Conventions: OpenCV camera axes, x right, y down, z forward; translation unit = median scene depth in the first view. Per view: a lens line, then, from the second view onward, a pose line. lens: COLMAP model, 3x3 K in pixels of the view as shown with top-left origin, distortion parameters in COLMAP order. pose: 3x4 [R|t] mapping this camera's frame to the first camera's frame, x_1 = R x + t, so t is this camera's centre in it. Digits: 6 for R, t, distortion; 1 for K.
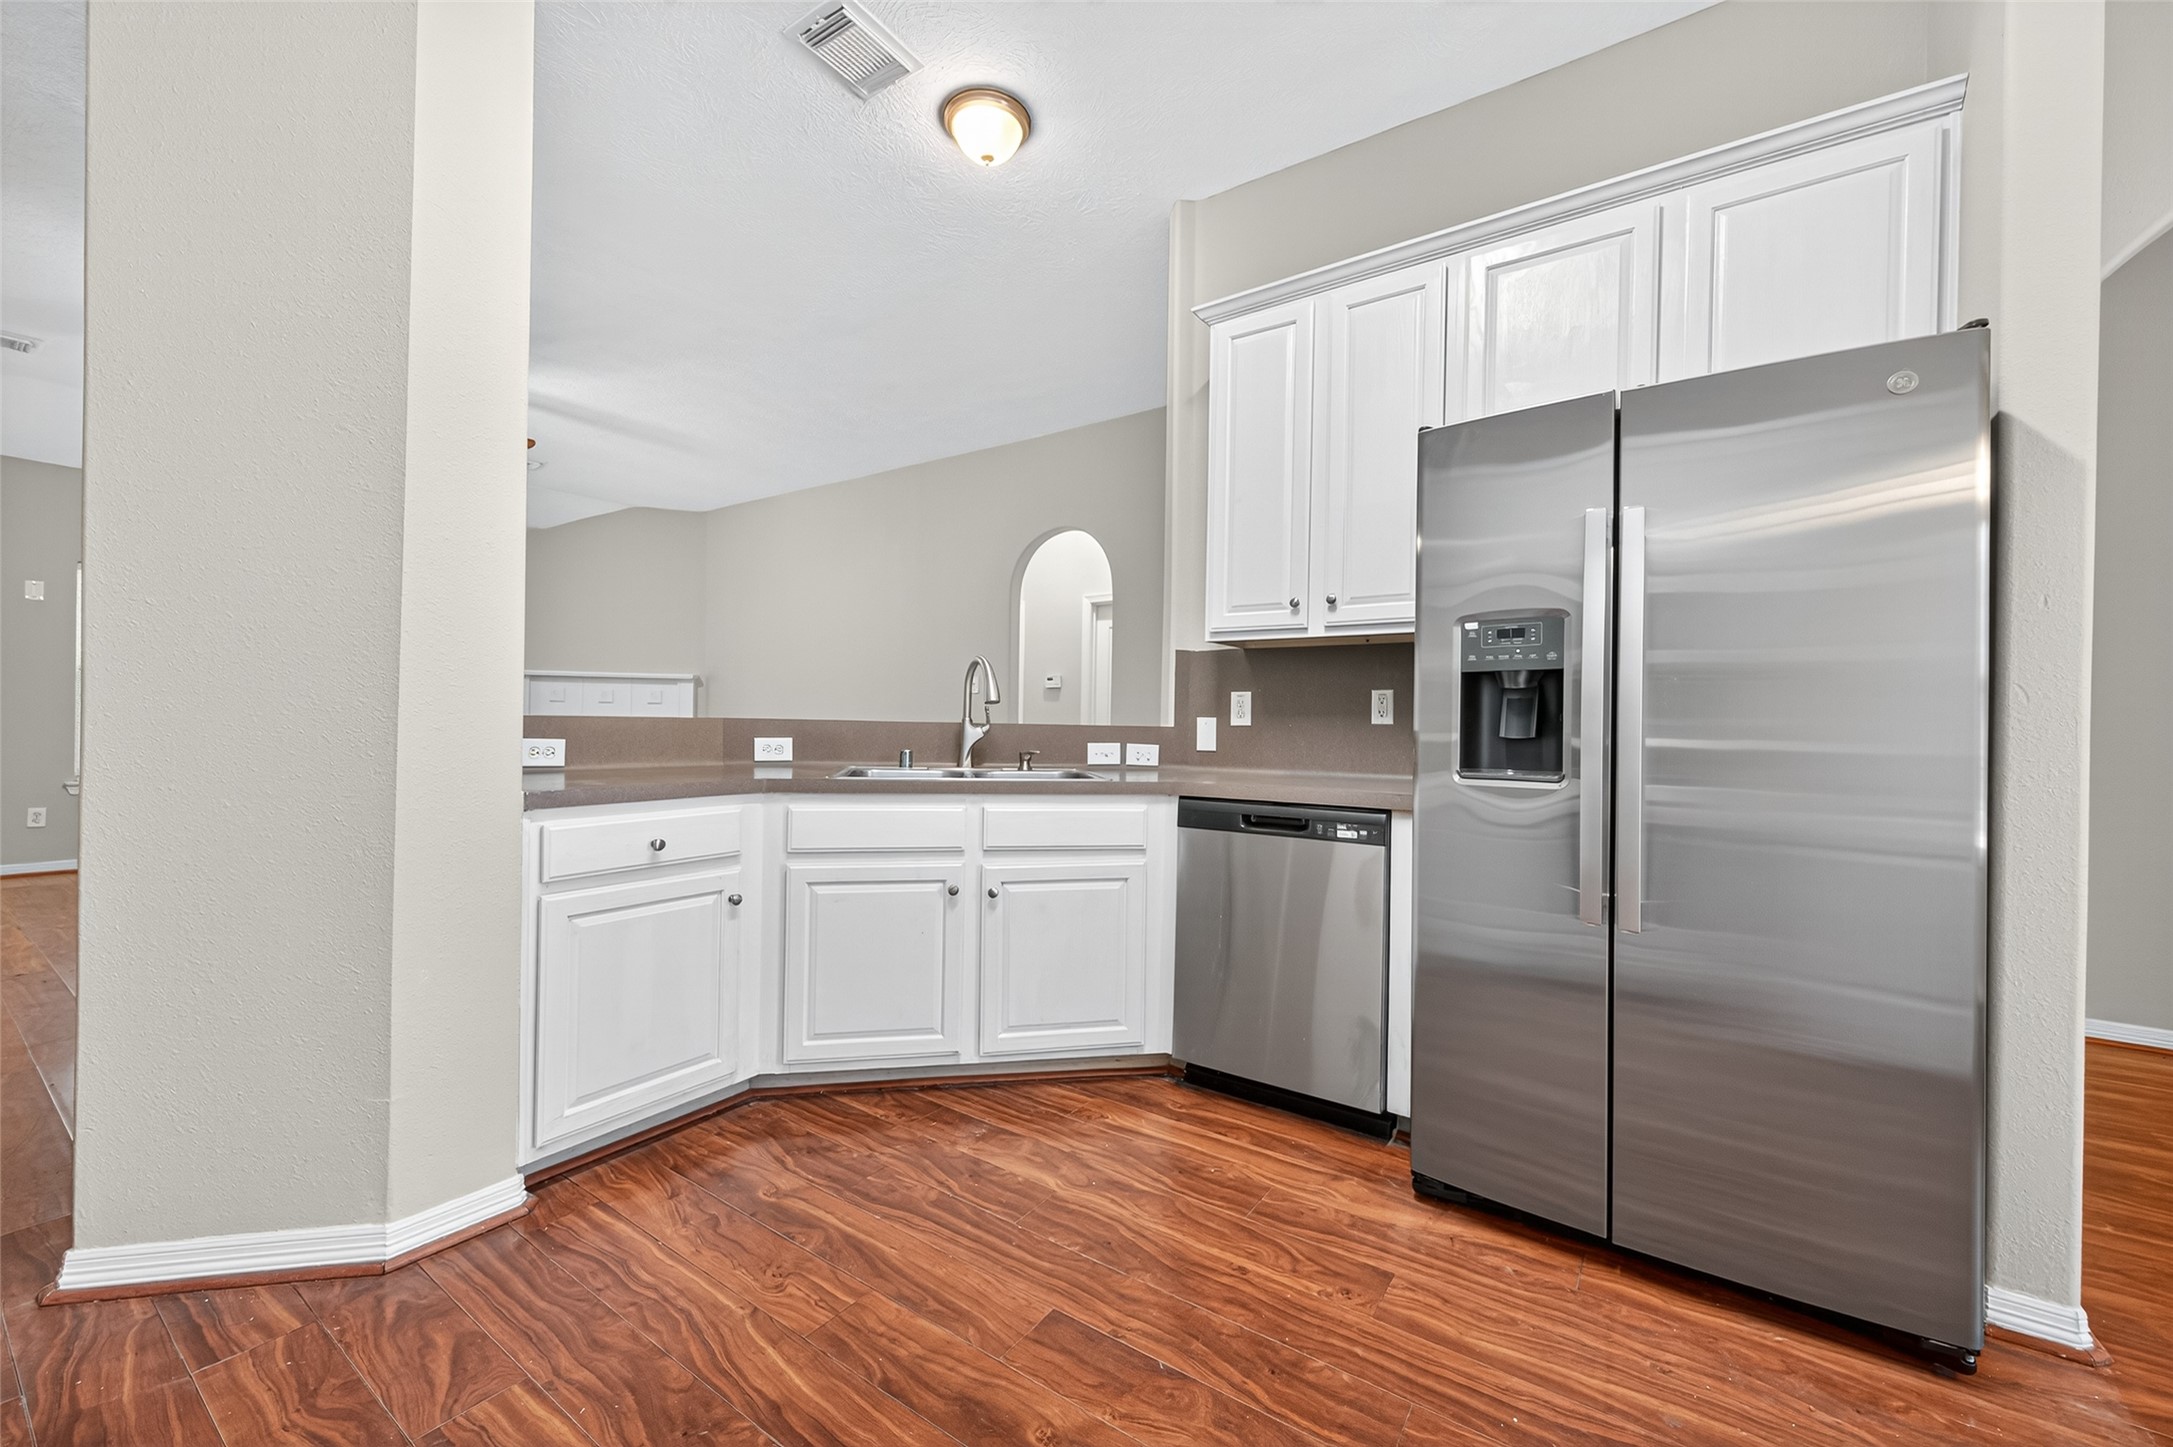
lens RADIAL K [[842.6, 0, 1087.3], [0, 842.6, 716.6], [0, 0, 1]] dist [0.001950, -0.000369]
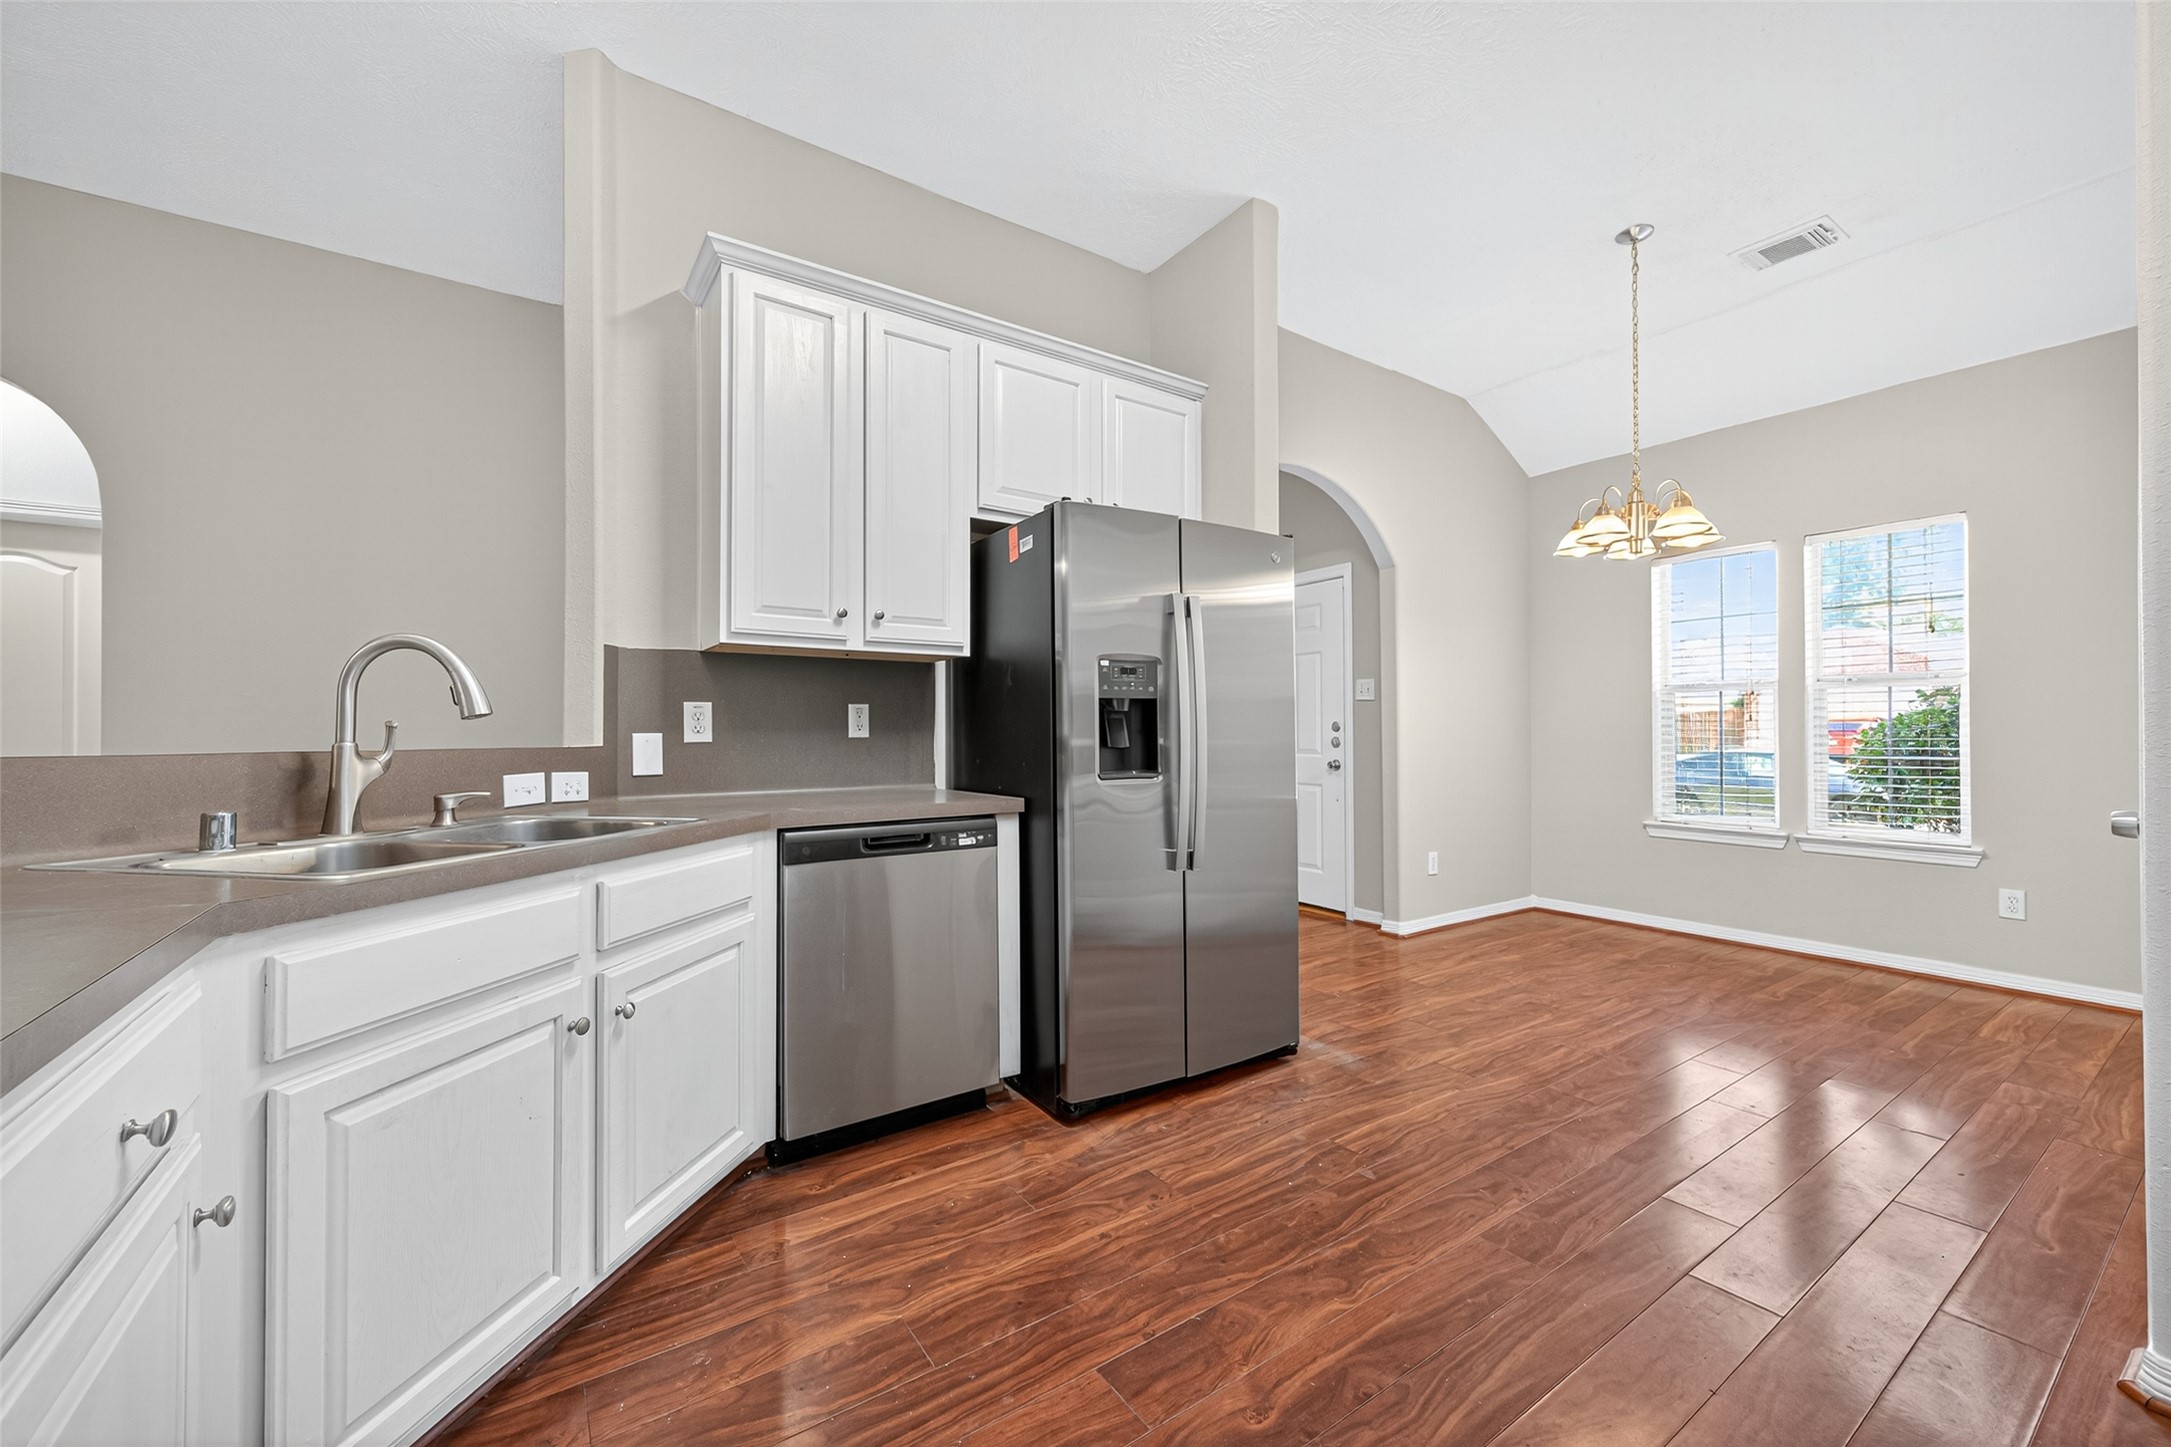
lens RADIAL K [[841.8, 0, 1086.3], [0, 841.8, 716.6], [0, 0, 1]] dist [0.001950, -0.000369]
pose [[0.357234, -0.000368, 0.934015, -0.659739], [0.000778, 1.000000, 0.000096, -0.021011], [-0.934015, 0.000692, 0.357234, 0.479500]]
